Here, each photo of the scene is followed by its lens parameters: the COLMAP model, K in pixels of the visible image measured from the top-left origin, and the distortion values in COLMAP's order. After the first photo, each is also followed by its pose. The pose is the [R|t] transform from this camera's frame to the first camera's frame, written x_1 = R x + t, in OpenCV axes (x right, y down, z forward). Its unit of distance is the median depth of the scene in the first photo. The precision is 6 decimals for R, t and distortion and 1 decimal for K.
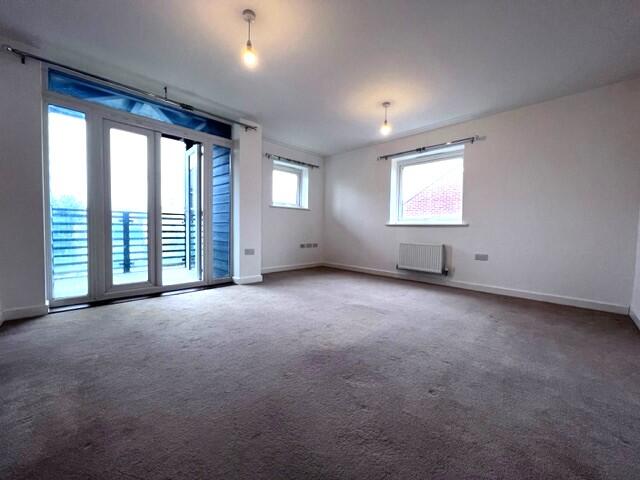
lens RADIAL K [[255.6, 0, 318.5], [0, 255.6, 237.3], [0, 0, 1]] dist [0.003008, -0.001047]
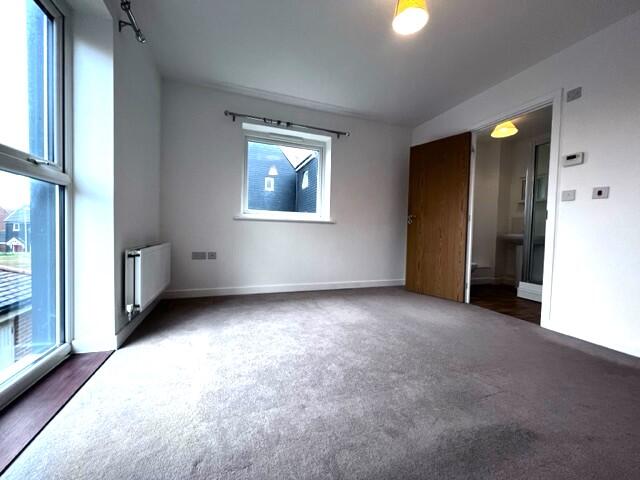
lens RADIAL K [[255.6, 0, 320.9], [0, 255.6, 242.7], [0, 0, 1]] dist [0.003008, -0.001047]
pose [[0.403754, -0.021109, 0.914624, -0.373791], [0.004229, 0.999766, 0.021207, 0.006533], [-0.914858, -0.004694, 0.403749, 0.742865]]
